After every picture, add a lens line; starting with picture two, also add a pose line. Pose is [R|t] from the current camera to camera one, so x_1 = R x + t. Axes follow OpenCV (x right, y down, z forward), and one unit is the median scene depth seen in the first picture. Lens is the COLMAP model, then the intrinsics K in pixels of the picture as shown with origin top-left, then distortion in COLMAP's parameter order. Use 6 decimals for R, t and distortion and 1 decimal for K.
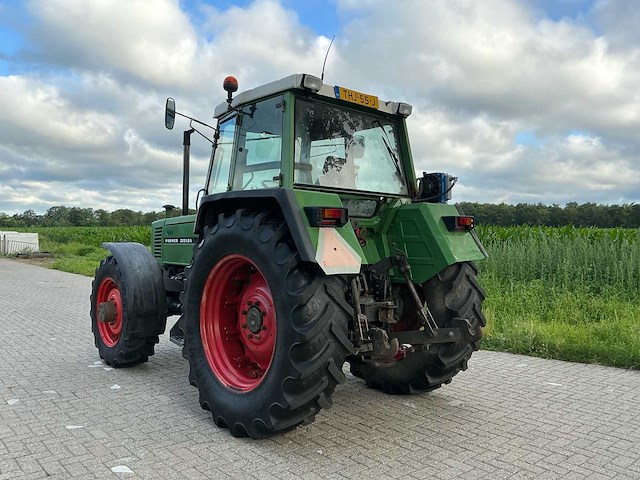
lens RADIAL K [[534.9, 0, 306.0], [0, 534.9, 233.9], [0, 0, 1]] dist [0.064917, -0.098231]
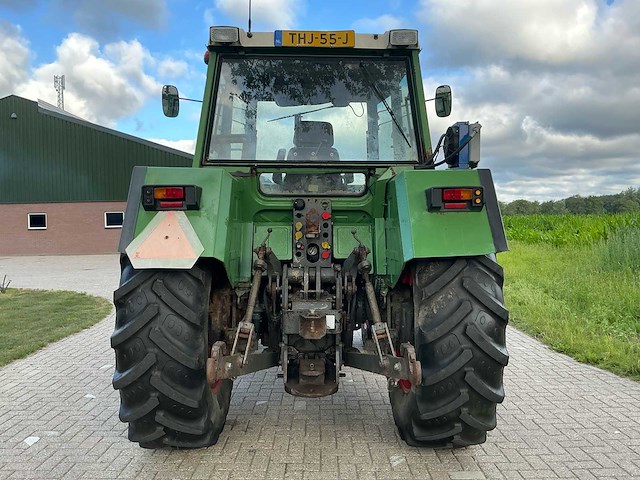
lens RADIAL K [[534.9, 0, 321.3], [0, 534.9, 238.3], [0, 0, 1]] dist [0.064917, -0.098231]
pose [[0.754600, -0.000208, -0.656185, 0.627803], [0.015776, 0.999717, 0.017825, 0.015608], [0.655995, -0.023803, 0.754390, 0.444901]]
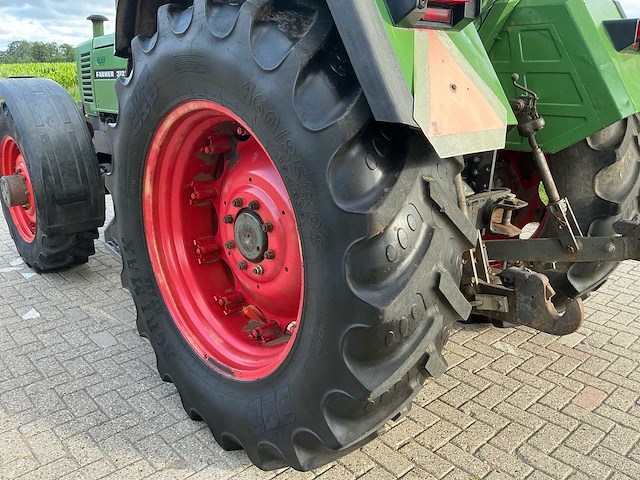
lens RADIAL K [[534.9, 0, 322.7], [0, 534.9, 250.8], [0, 0, 1]] dist [0.064917, -0.098231]
pose [[0.998206, -0.021303, 0.055954, -0.053921], [0.002514, 0.948646, 0.316330, 0.013891], [-0.059819, -0.315621, 0.946998, 0.491325]]
